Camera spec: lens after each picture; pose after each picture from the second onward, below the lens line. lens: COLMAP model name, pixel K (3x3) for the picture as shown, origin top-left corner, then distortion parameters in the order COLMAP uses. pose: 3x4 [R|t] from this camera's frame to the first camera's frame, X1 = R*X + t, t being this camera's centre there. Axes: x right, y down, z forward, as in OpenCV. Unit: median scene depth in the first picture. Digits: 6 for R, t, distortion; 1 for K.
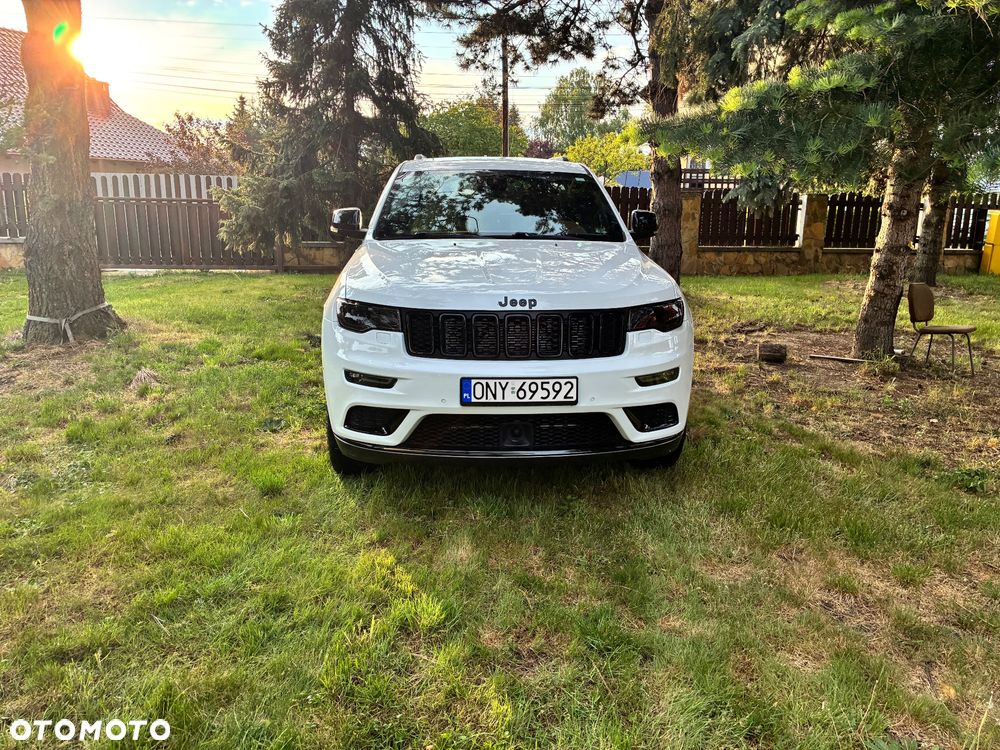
lens RADIAL K [[751.3, 0, 501.5], [0, 751.3, 369.0], [0, 0, 1]] dist [0.060096, -0.078014]
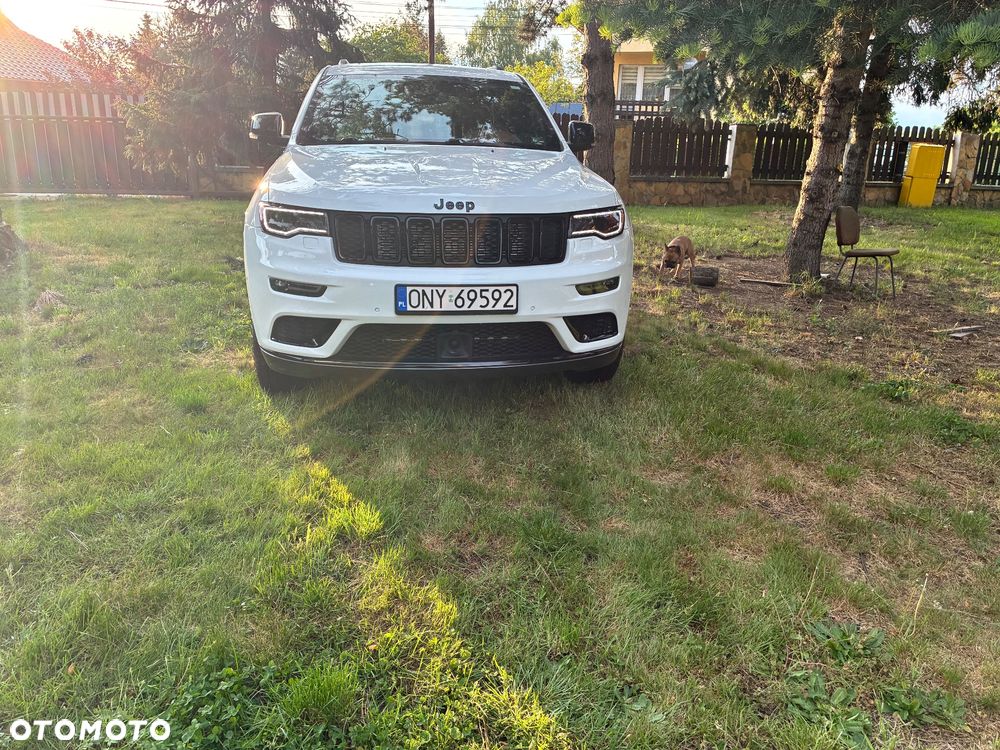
lens RADIAL K [[751.3, 0, 492.5], [0, 751.3, 373.2], [0, 0, 1]] dist [0.060096, -0.078014]
pose [[0.996569, -0.010807, 0.082056, -0.010829], [0.003837, 0.996405, 0.084630, 0.041672], [-0.082676, -0.084025, 0.993028, 0.035175]]
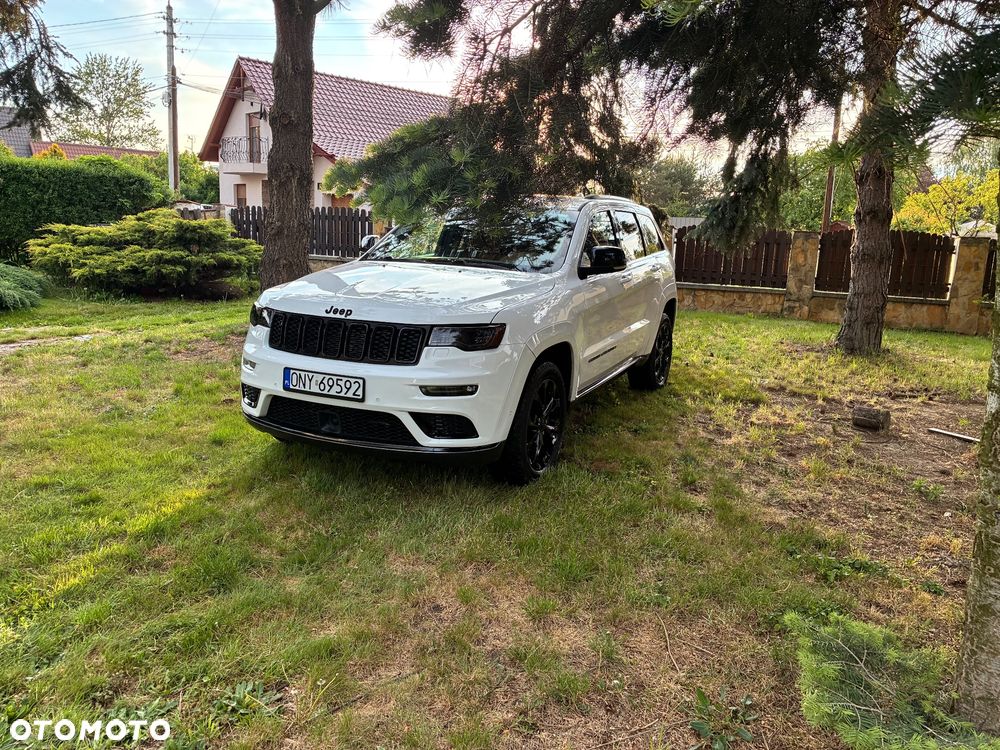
lens RADIAL K [[751.3, 0, 504.0], [0, 751.3, 370.6], [0, 0, 1]] dist [0.060096, -0.078014]
pose [[0.876921, 0.112939, -0.467178, 0.819017], [-0.135307, 0.990698, -0.014481, -0.013481], [0.461197, 0.075911, 0.884045, 0.067257]]
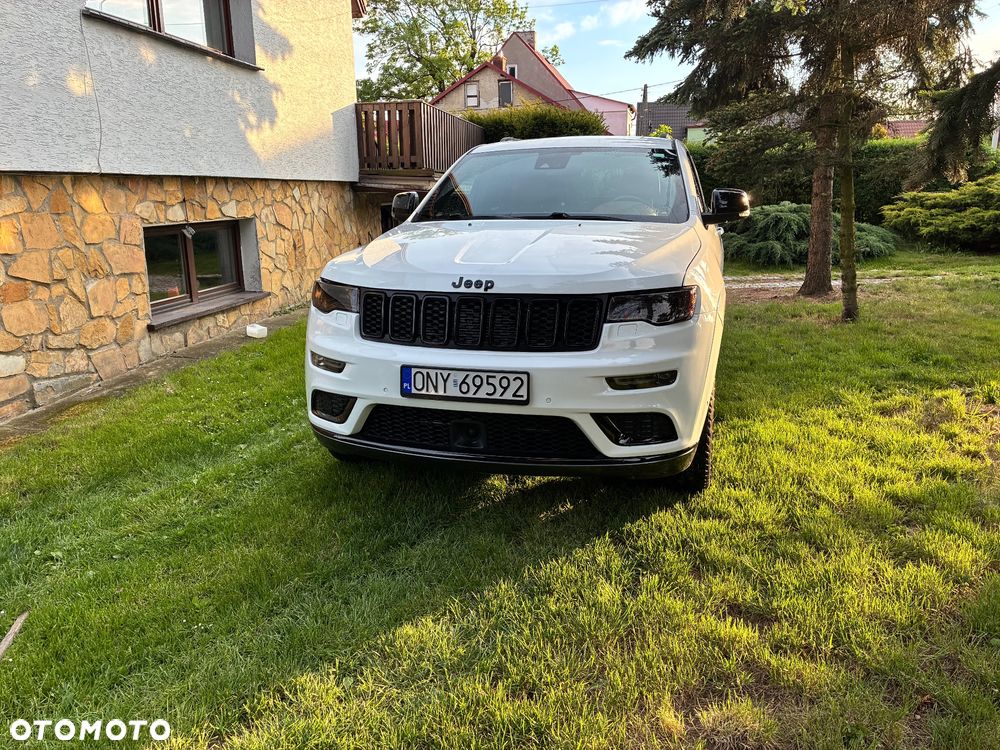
lens RADIAL K [[751.3, 0, 498.7], [0, 751.3, 372.2], [0, 0, 1]] dist [0.060096, -0.078014]
pose [[0.944634, 0.059391, -0.322707, 0.337228], [-0.062491, 0.998045, 0.000756, 0.011614], [0.322121, 0.019452, 0.946499, 0.179667]]
